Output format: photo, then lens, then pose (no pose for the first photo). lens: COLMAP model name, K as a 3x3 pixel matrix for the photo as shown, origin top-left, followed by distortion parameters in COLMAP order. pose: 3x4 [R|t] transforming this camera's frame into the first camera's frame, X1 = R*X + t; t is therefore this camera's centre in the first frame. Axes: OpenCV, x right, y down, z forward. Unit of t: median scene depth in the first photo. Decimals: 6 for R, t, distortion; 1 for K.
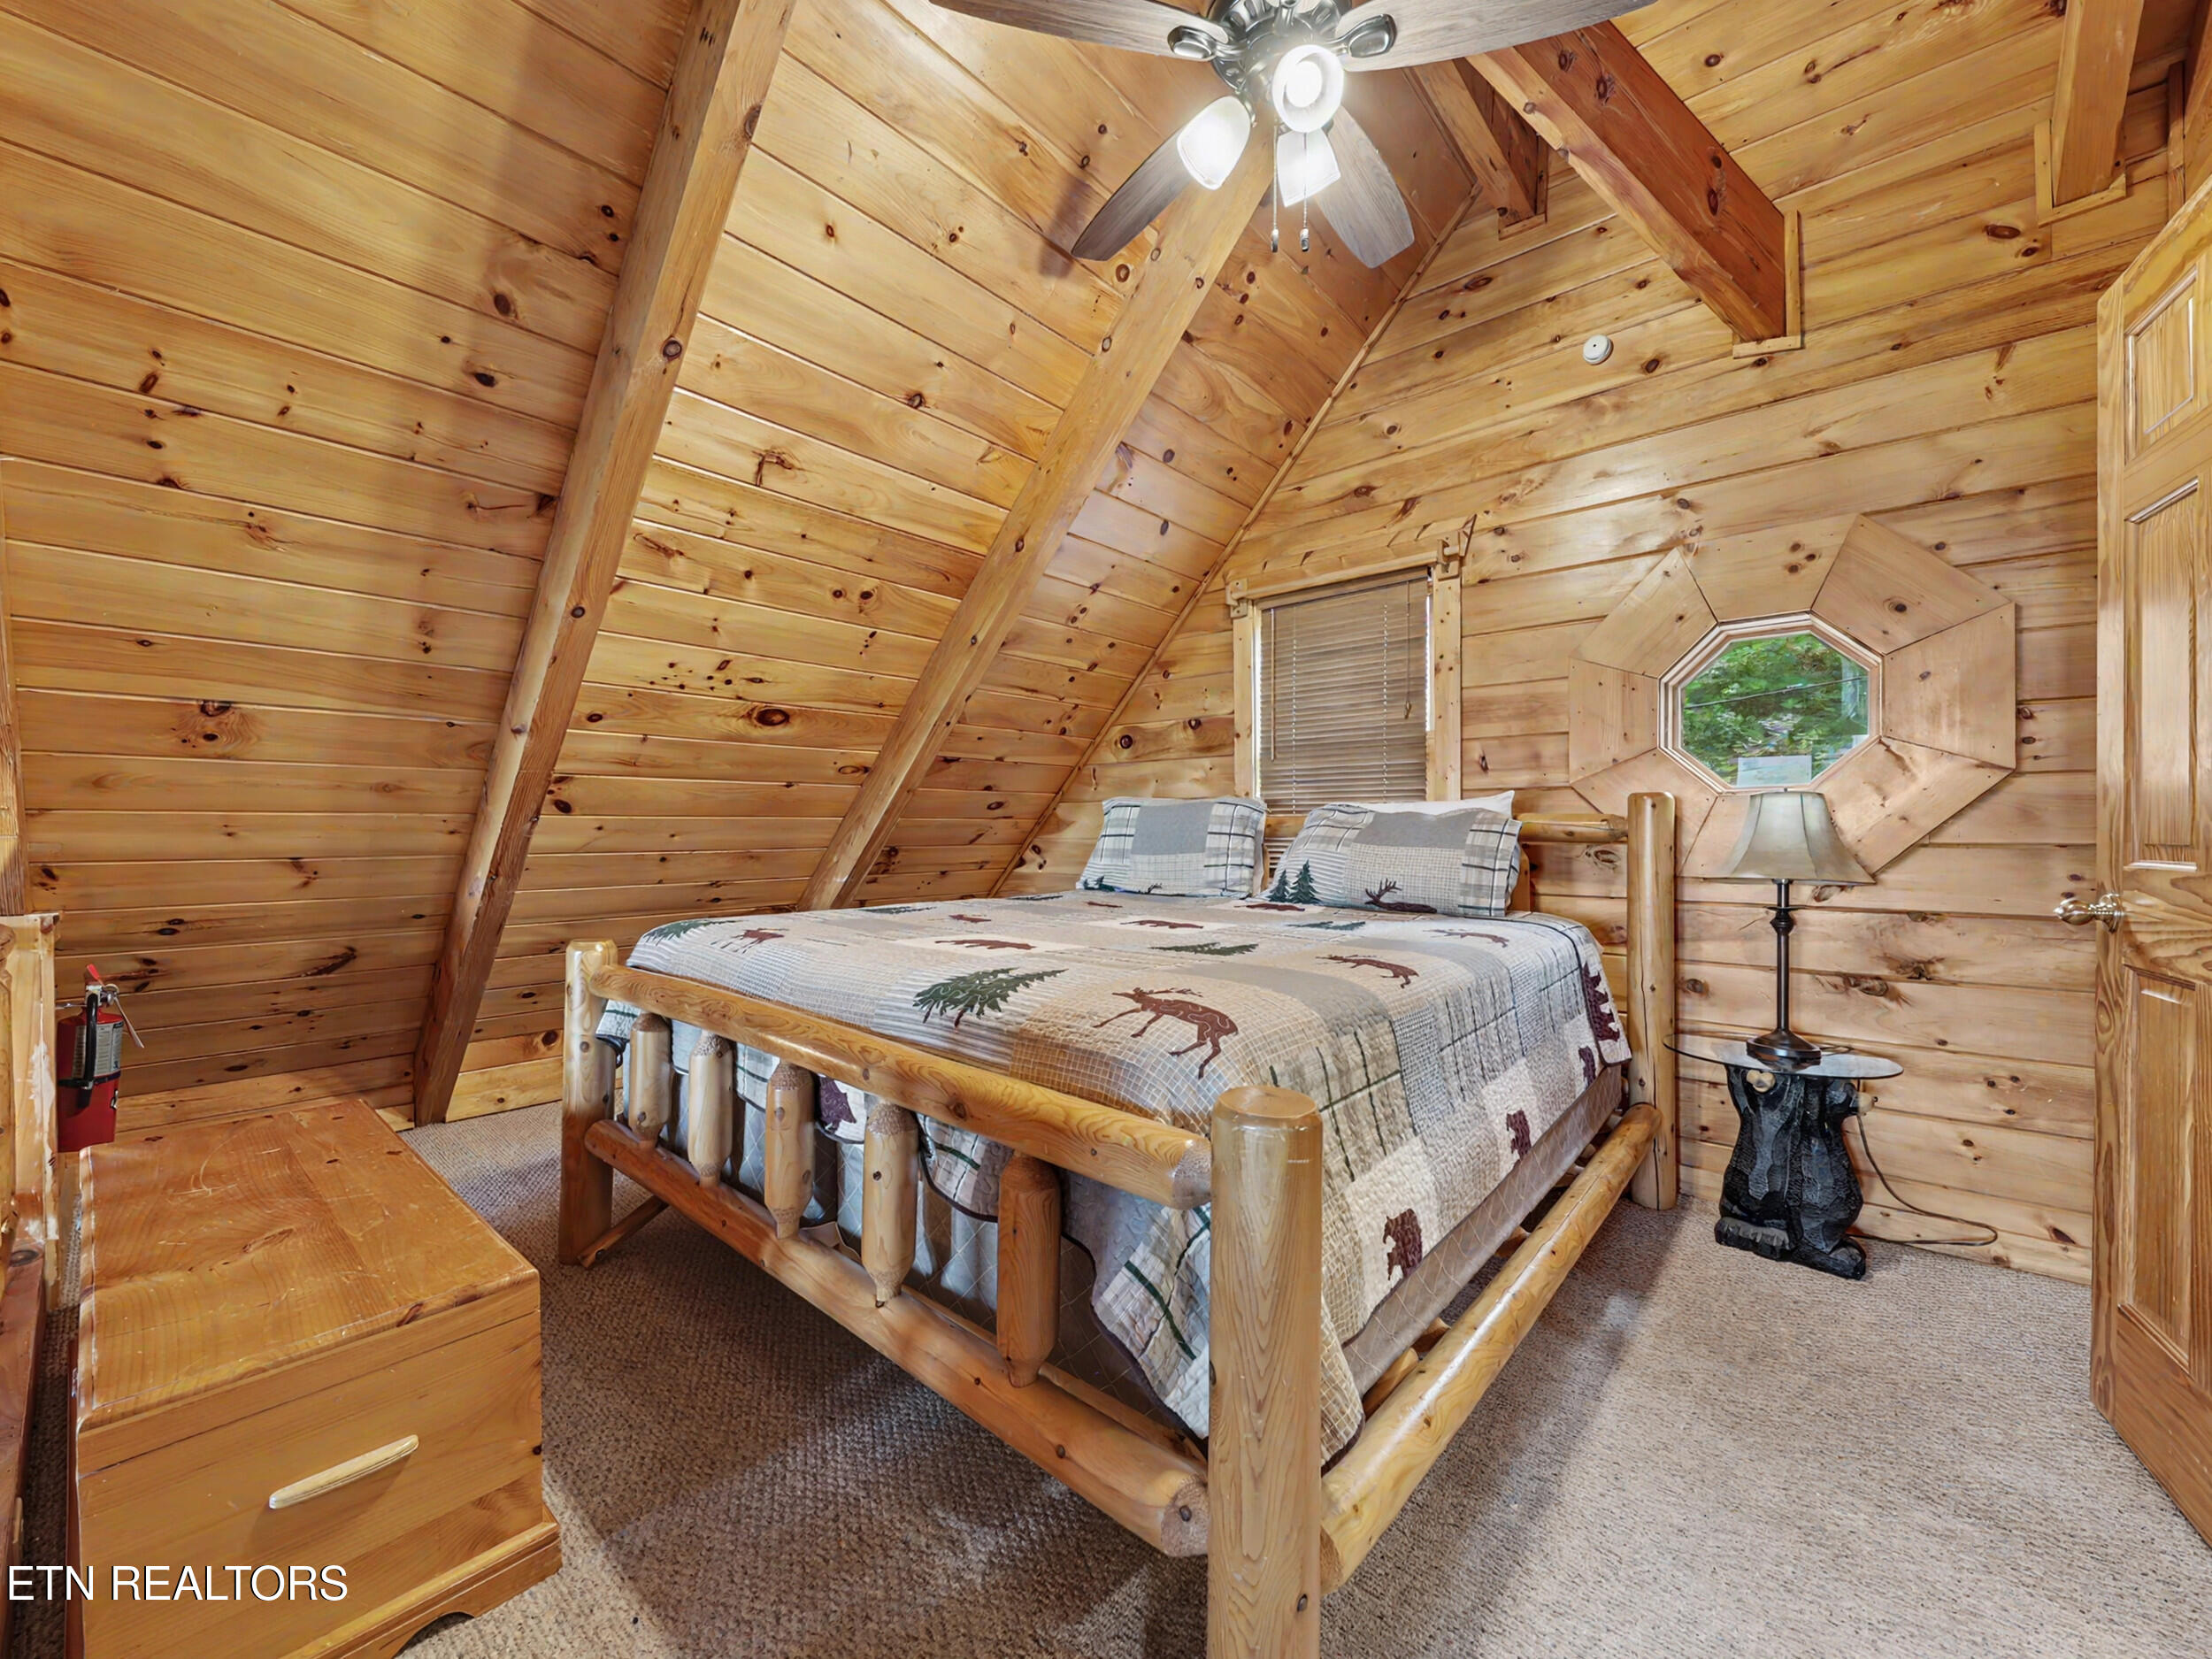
lens RADIAL K [[869.8, 0, 1107.5], [0, 869.8, 828.0], [0, 0, 1]] dist [0.010983, -0.007406]
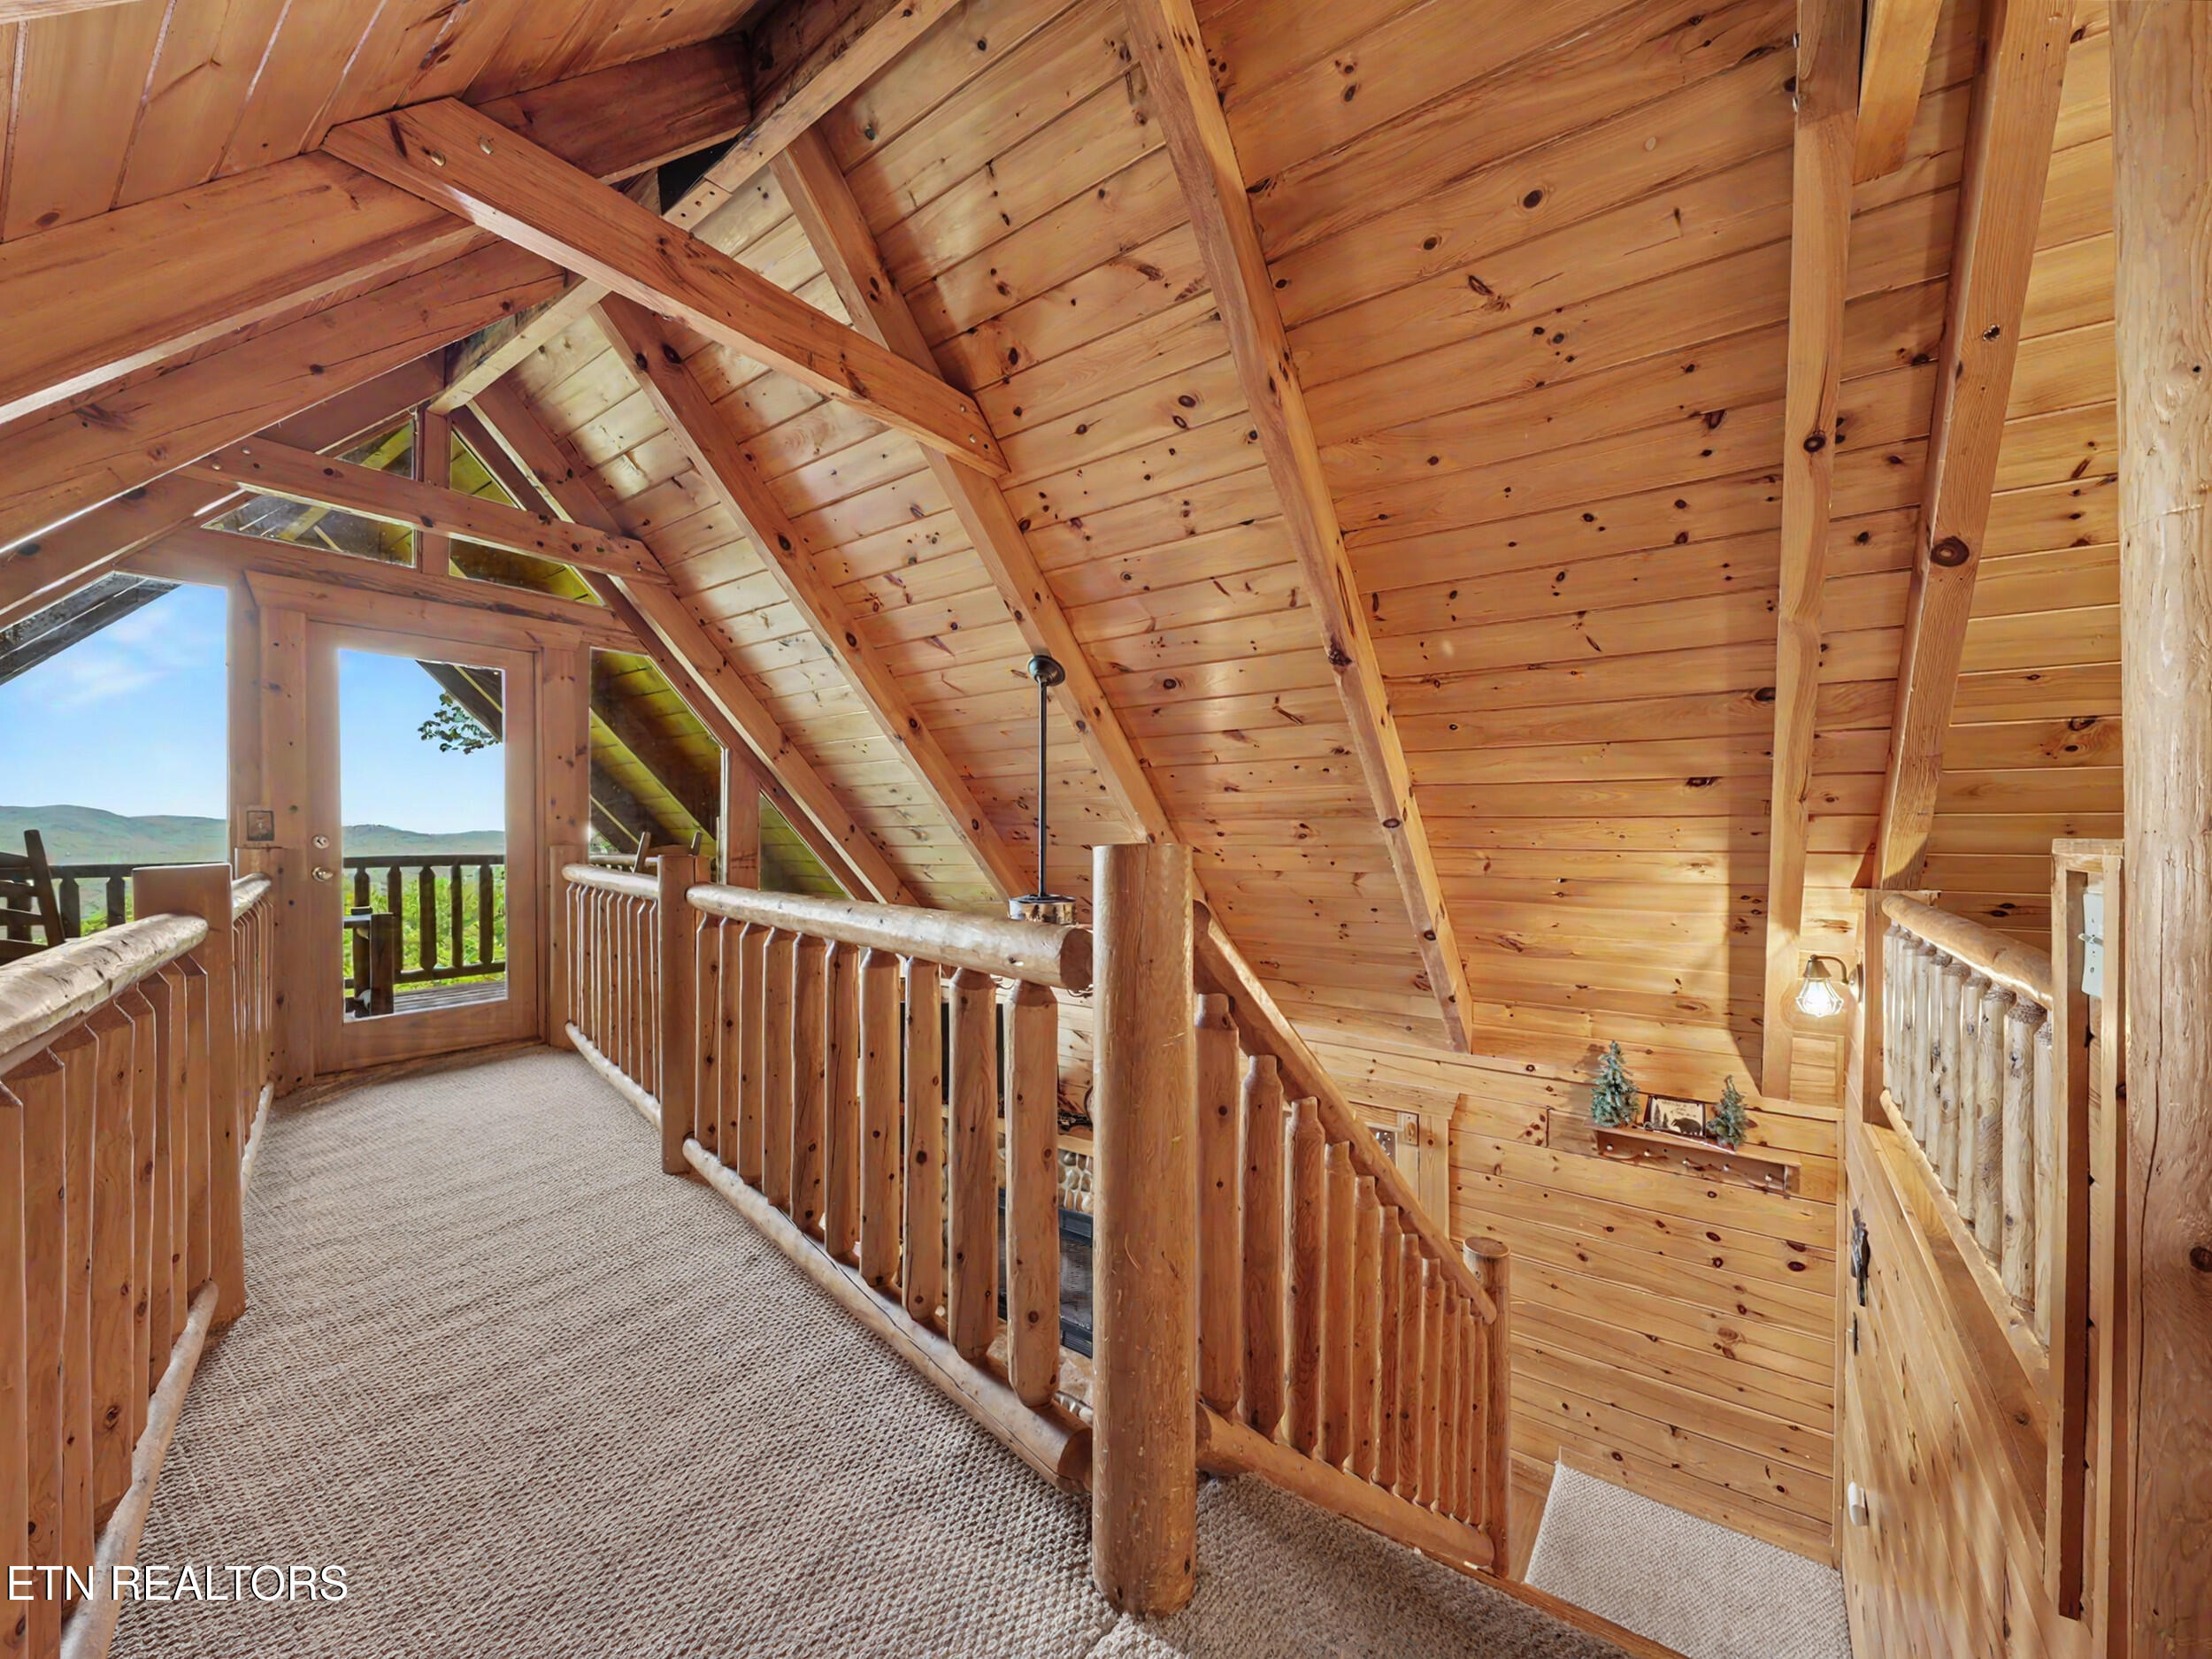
lens RADIAL K [[869.8, 0, 1106.7], [0, 869.8, 833.6], [0, 0, 1]] dist [0.010983, -0.007406]
pose [[0.080750, 0.004147, -0.996726, 0.021391], [0.004209, 0.999981, 0.004502, -0.001682], [0.996725, -0.004559, 0.080731, -0.372772]]
